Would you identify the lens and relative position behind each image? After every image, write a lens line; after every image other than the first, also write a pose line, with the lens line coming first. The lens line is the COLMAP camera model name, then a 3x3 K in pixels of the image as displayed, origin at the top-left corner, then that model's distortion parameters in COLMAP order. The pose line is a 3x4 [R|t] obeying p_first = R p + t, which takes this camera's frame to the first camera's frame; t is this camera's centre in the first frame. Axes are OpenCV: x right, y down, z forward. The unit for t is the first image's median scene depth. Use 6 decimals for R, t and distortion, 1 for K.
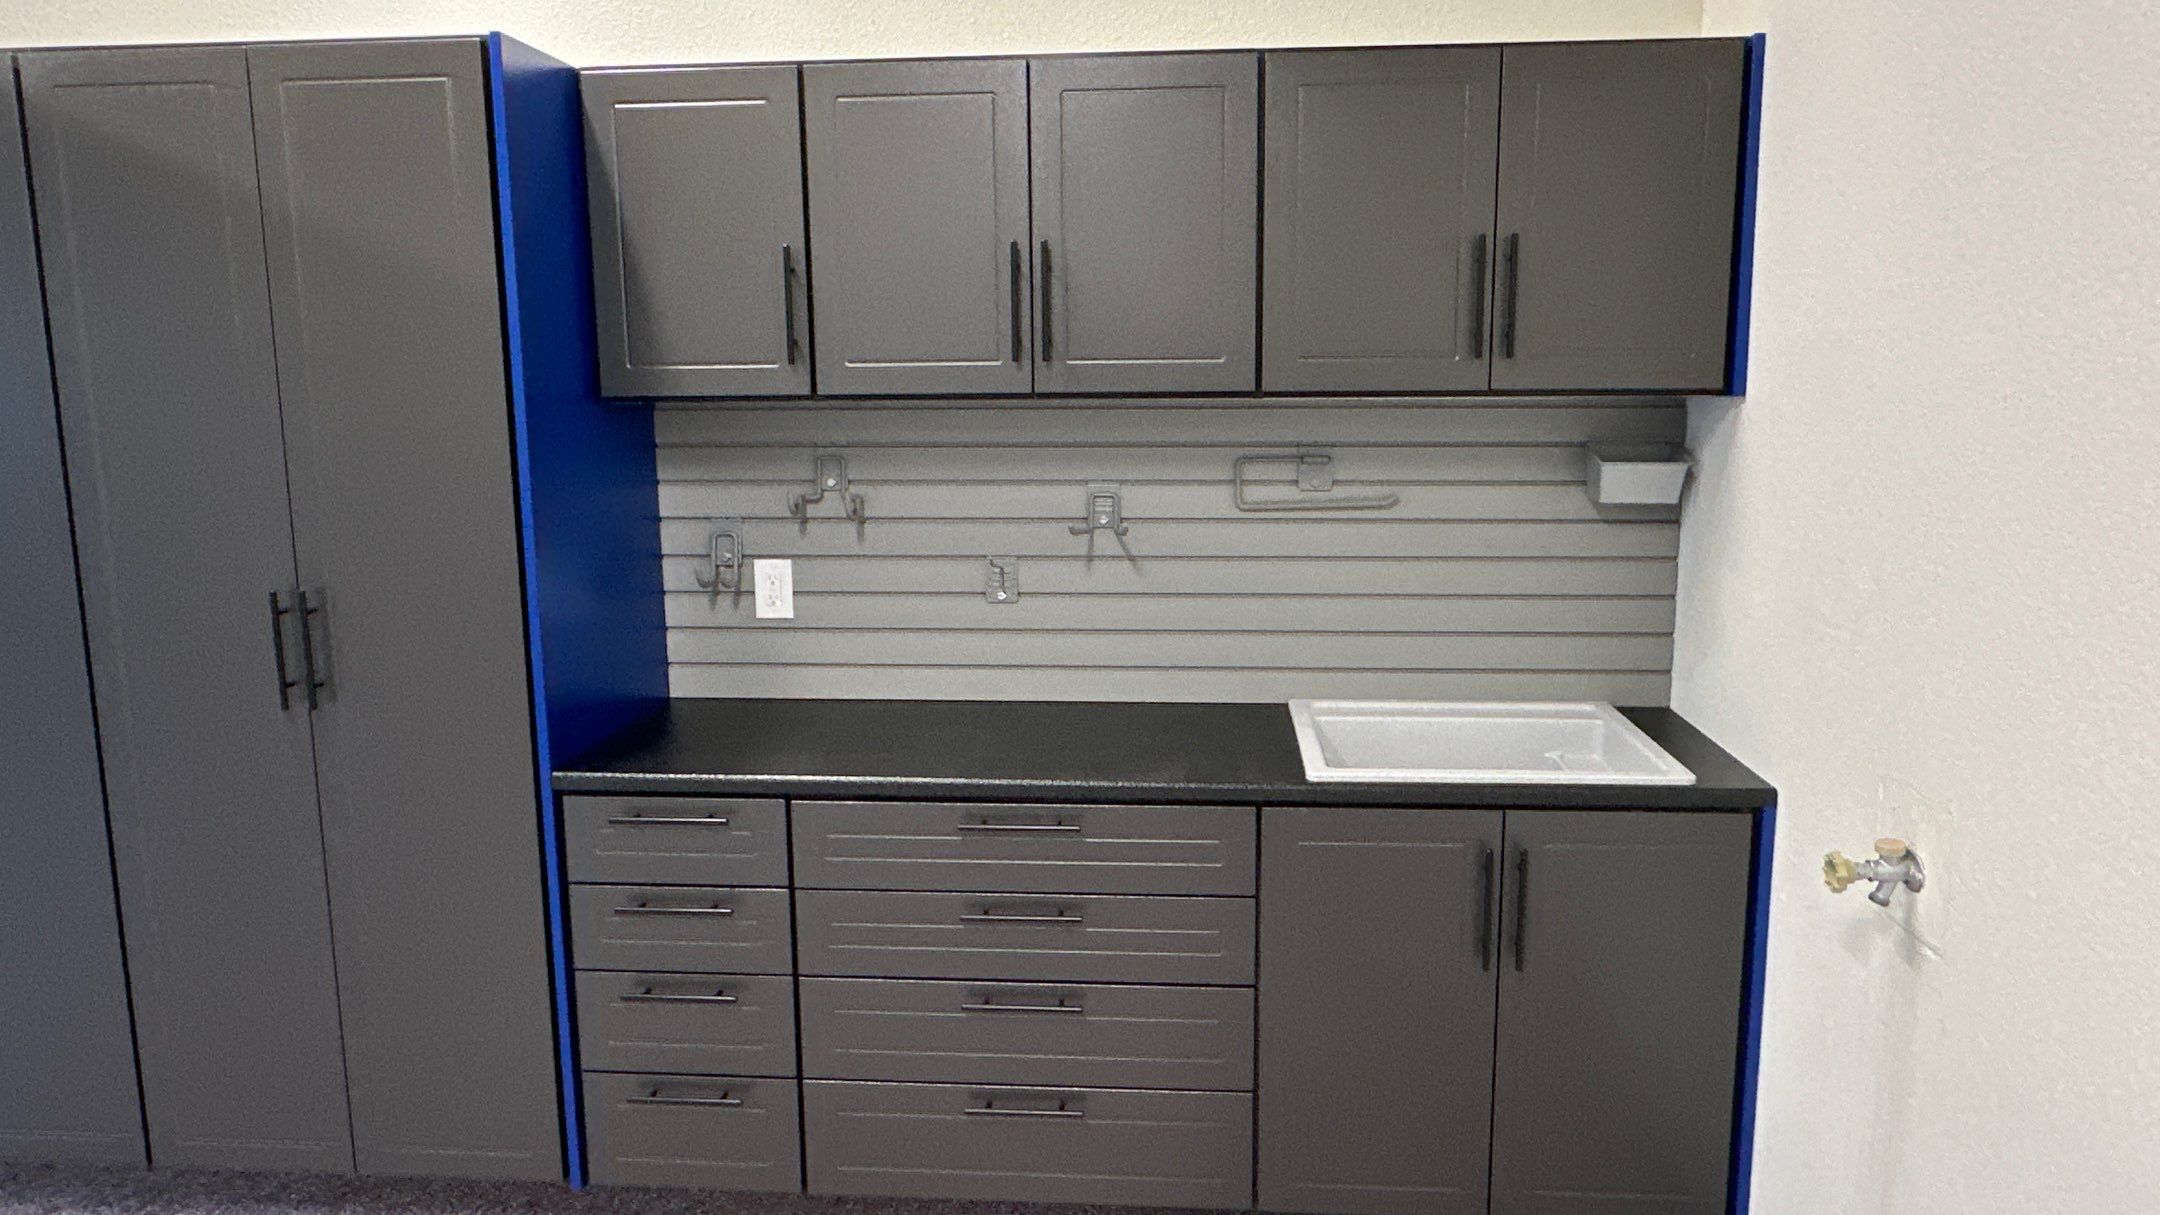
lens RADIAL K [[1466.1, 0, 1090.3], [0, 1466.1, 606.8], [0, 0, 1]] dist [-0.003980, -0.001598]
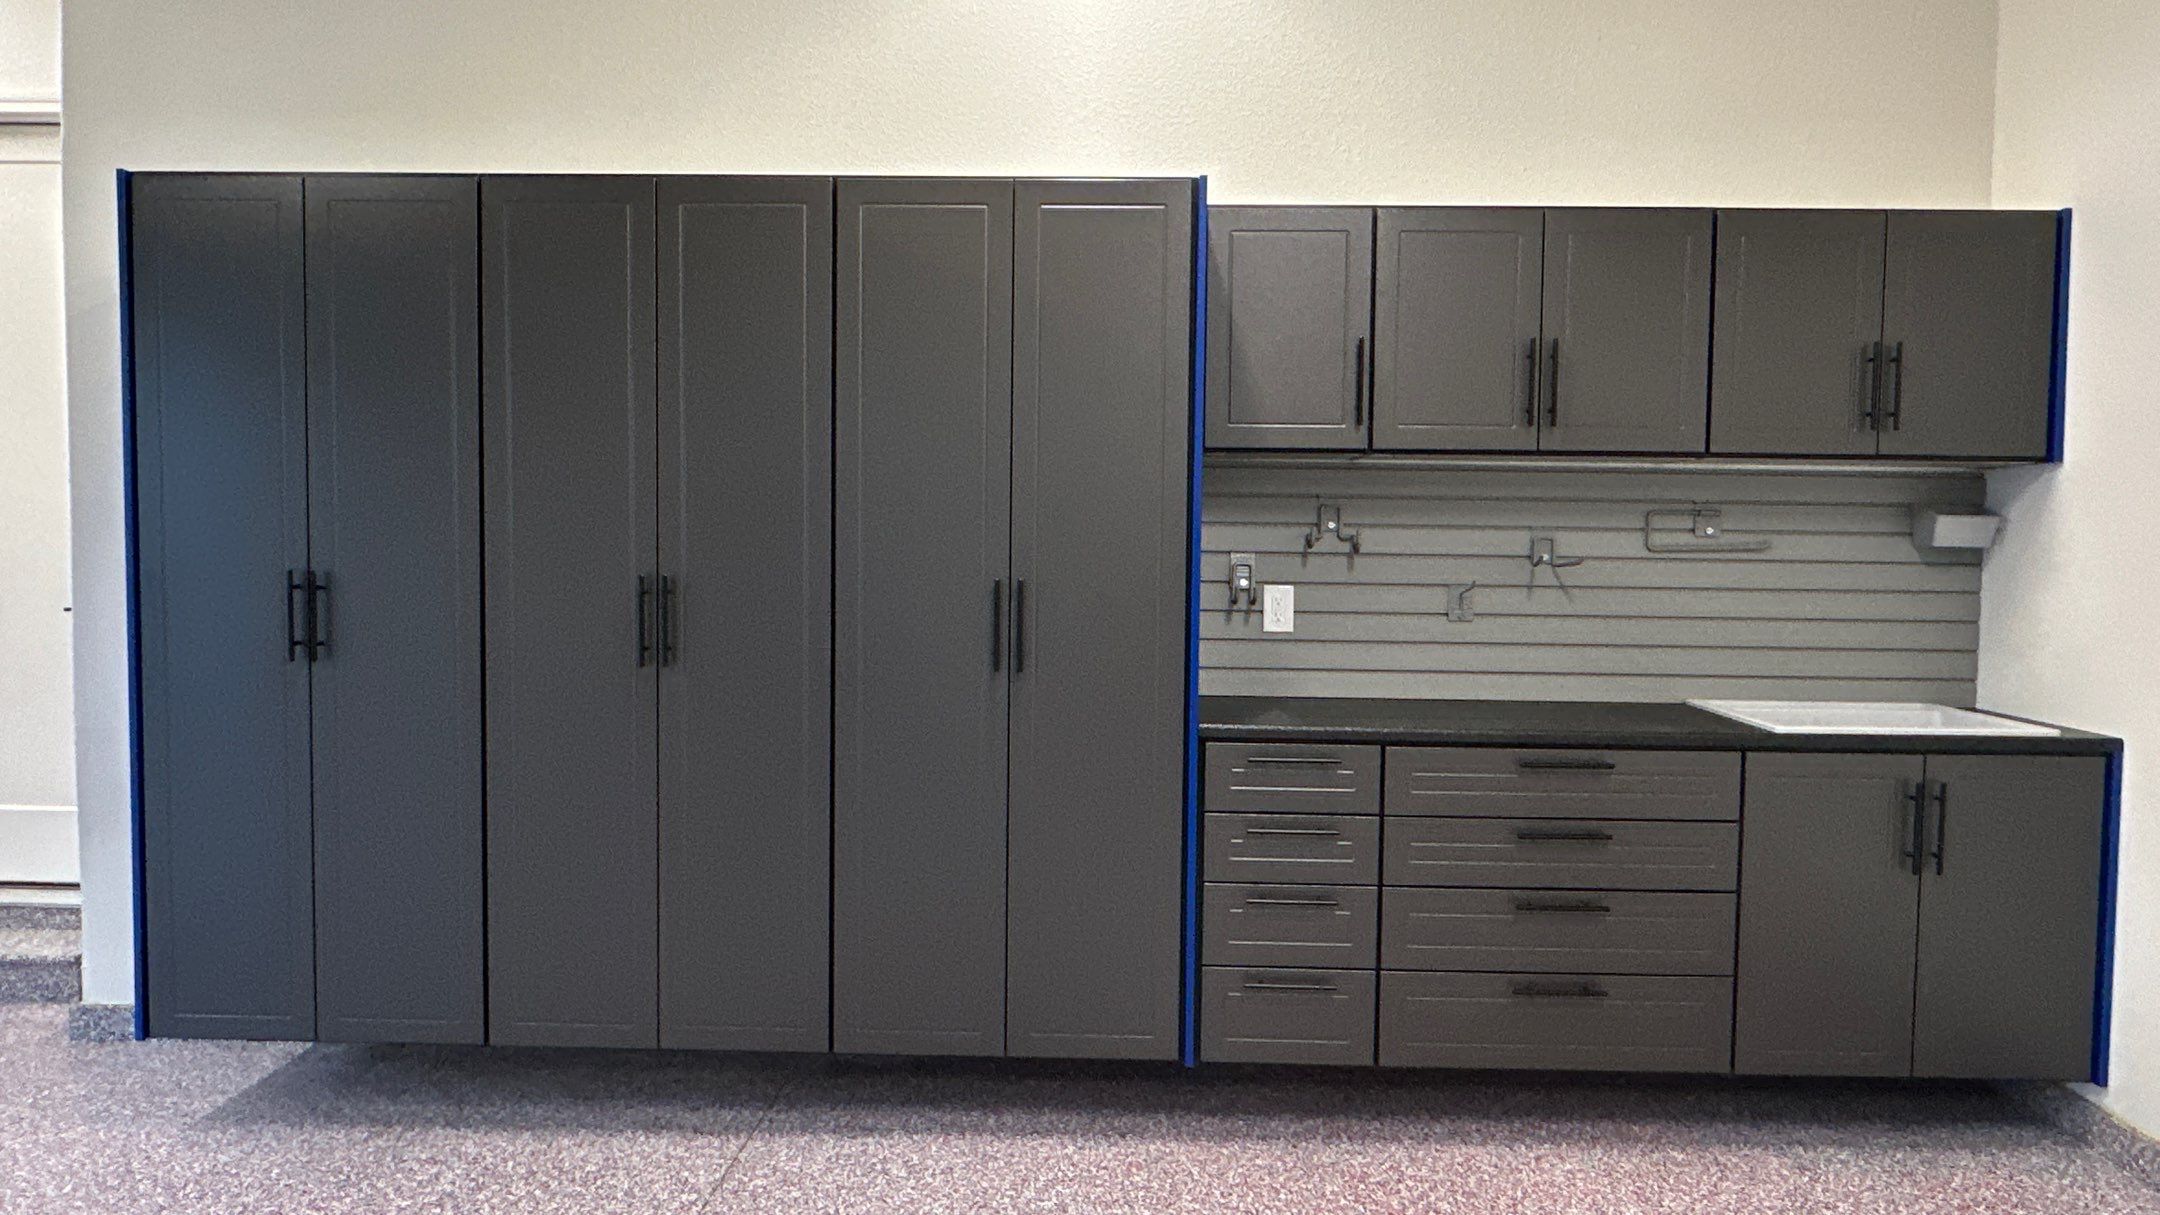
lens RADIAL K [[1466.1, 0, 1082.3], [0, 1466.1, 609.1], [0, 0, 1]] dist [-0.003980, -0.001598]
pose [[0.998420, 0.018031, 0.053221, -0.532190], [-0.012018, 0.993725, -0.111203, 0.154371], [-0.054892, 0.110388, 0.992372, -0.293491]]
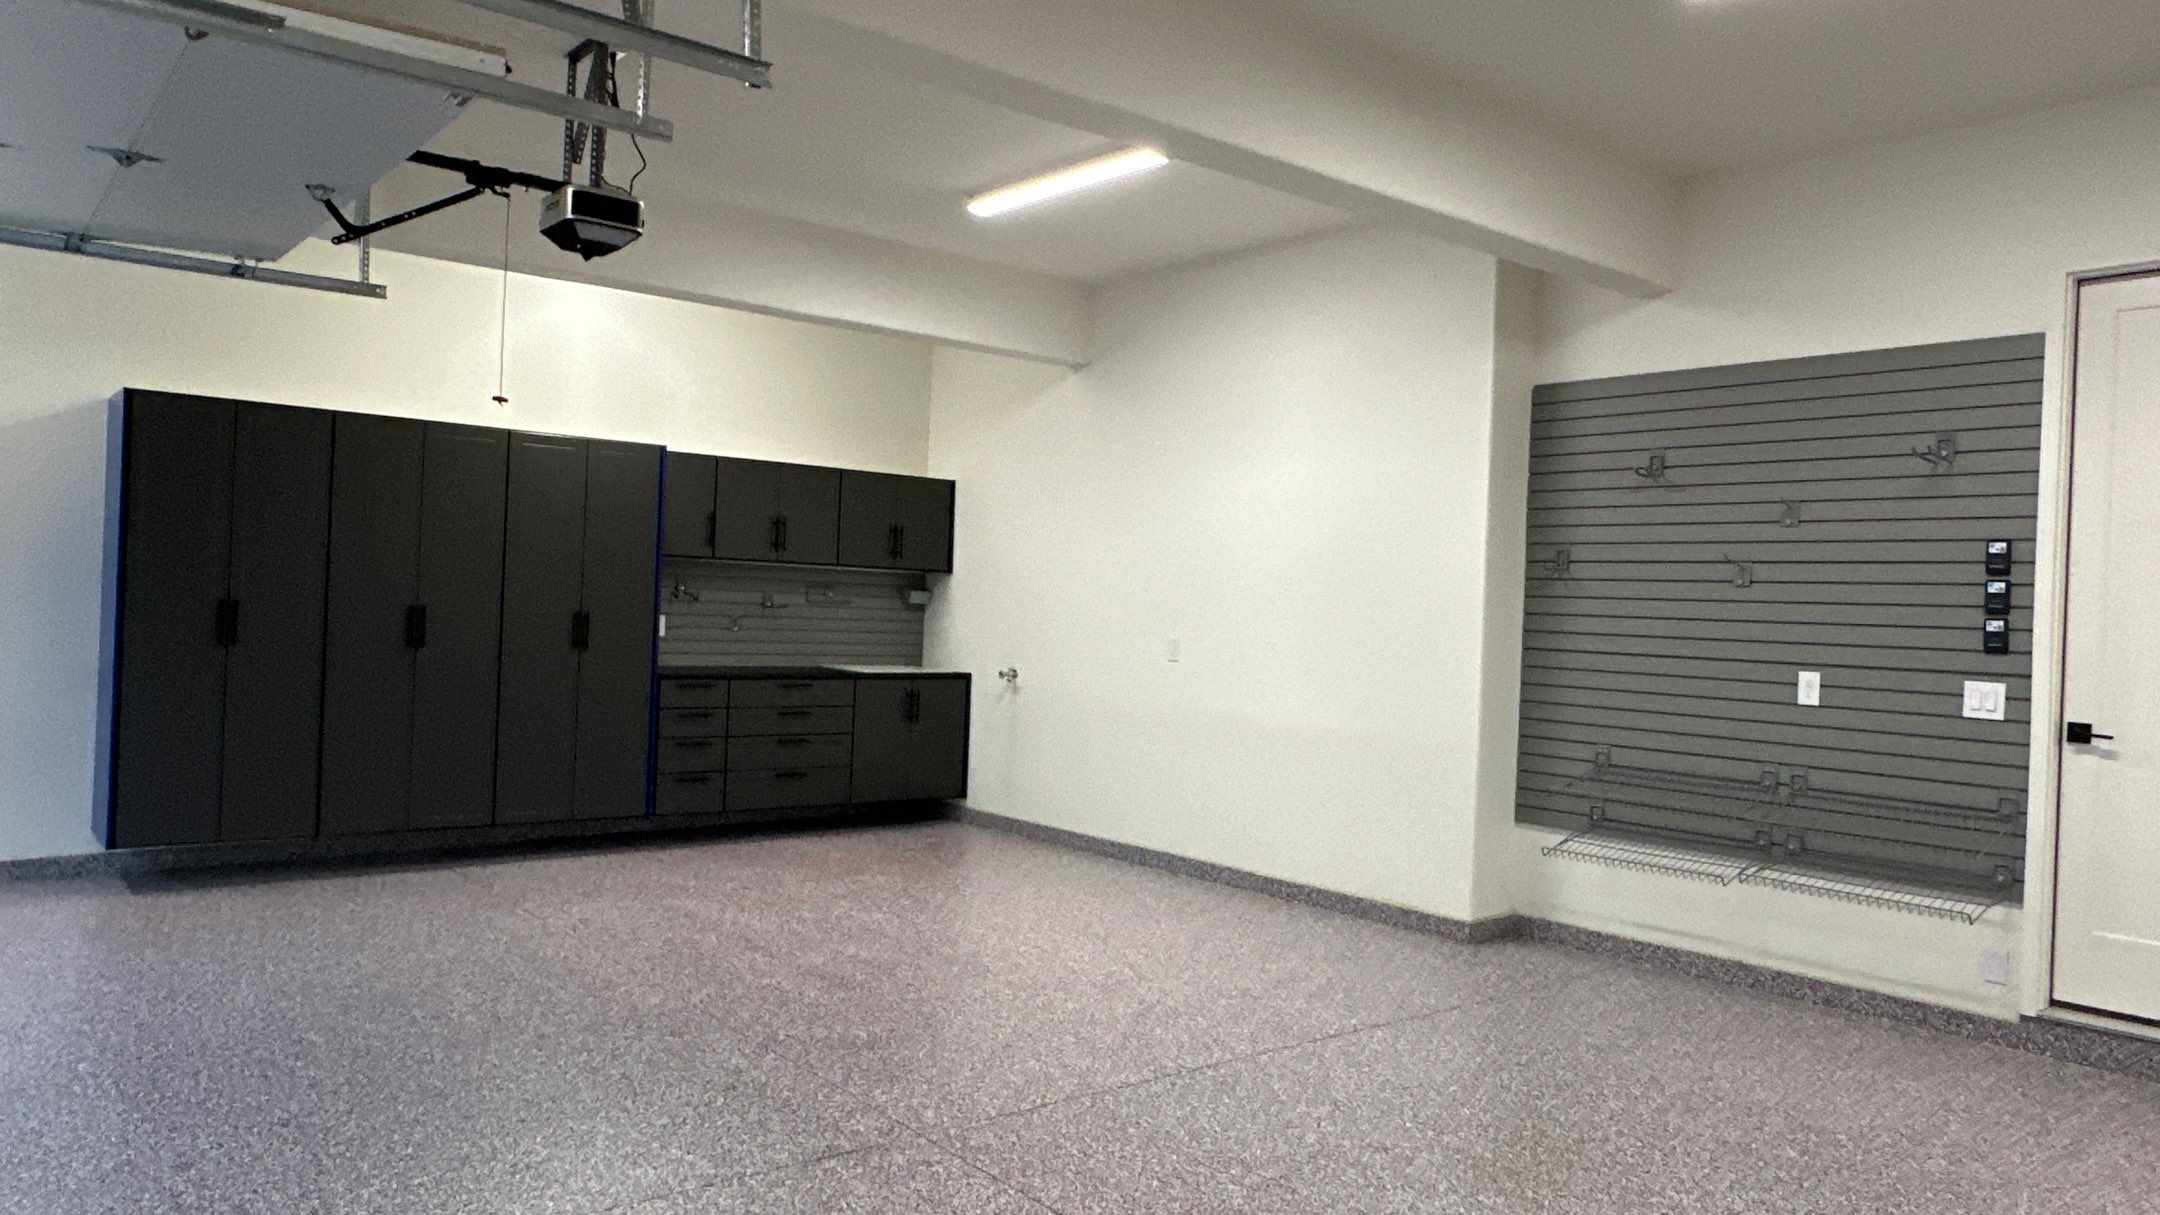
lens RADIAL K [[1466.1, 0, 1083.5], [0, 1466.1, 602.0], [0, 0, 1]] dist [-0.003980, -0.001598]
pose [[0.721048, 0.040053, 0.691726, -1.838361], [0.066441, 0.989731, -0.126566, 0.412300], [-0.689692, 0.137219, 0.710982, -1.818915]]
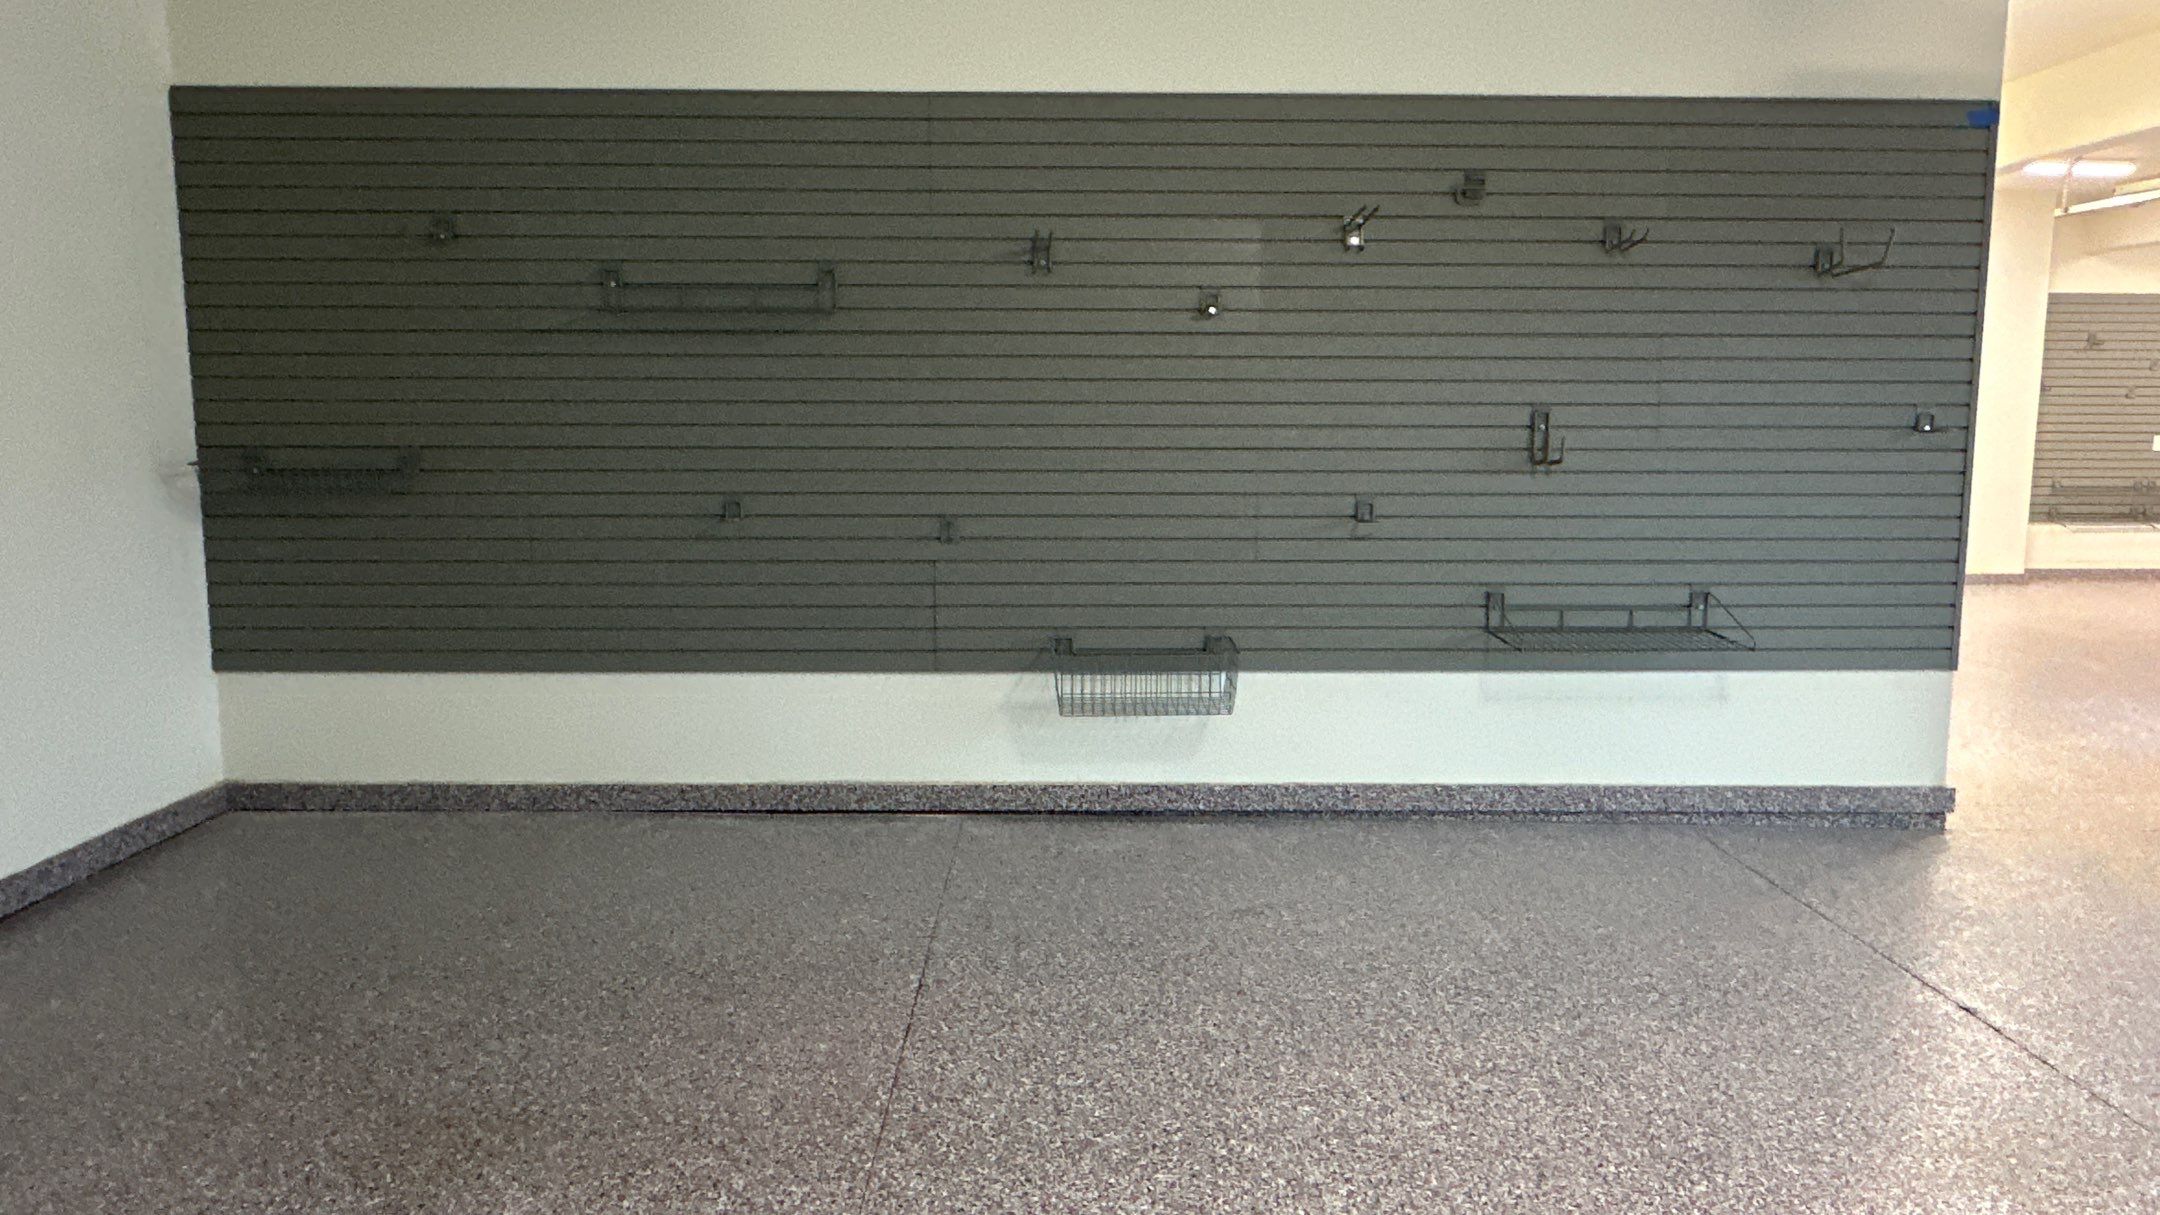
lens RADIAL K [[1466.1, 0, 1088.5], [0, 1466.1, 608.1], [0, 0, 1]] dist [-0.003980, -0.001598]
pose [[-0.093011, -0.106237, 0.989981, -4.103485], [0.159586, 0.979846, 0.120143, -0.269860], [-0.982793, 0.169162, -0.074182, 2.884303]]
